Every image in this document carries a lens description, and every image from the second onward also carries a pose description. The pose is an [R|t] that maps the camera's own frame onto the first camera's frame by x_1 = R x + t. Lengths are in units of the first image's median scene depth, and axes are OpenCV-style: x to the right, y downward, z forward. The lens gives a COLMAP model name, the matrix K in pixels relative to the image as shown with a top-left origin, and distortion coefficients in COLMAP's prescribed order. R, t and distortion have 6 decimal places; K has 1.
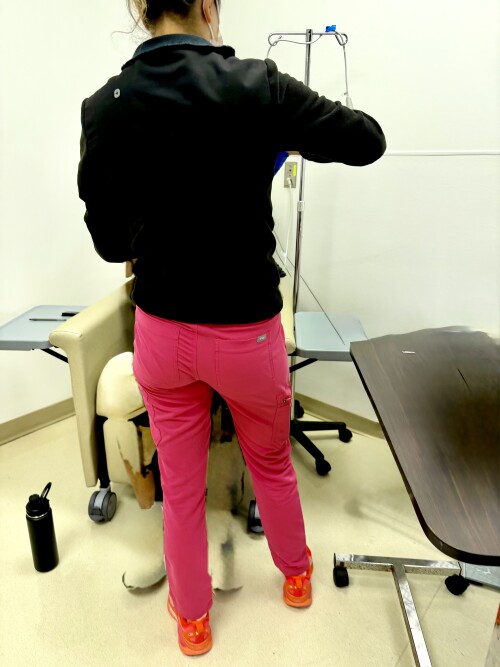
lens RADIAL K [[469.9, 0, 250.0], [0, 469.9, 333.5], [0, 0, 1]] dist [-0.015471, -0.001676]
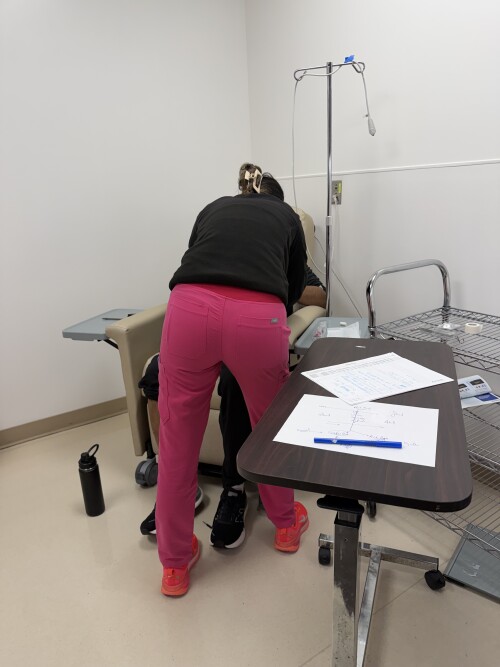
lens RADIAL K [[463.5, 0, 252.0], [0, 463.5, 341.8], [0, 0, 1]] dist [0.051253, -0.084998]
pose [[0.959581, 0.031877, -0.279621, 0.317409], [-0.041104, 0.998785, -0.027197, 0.059456], [0.278414, 0.037592, 0.959725, -0.109052]]
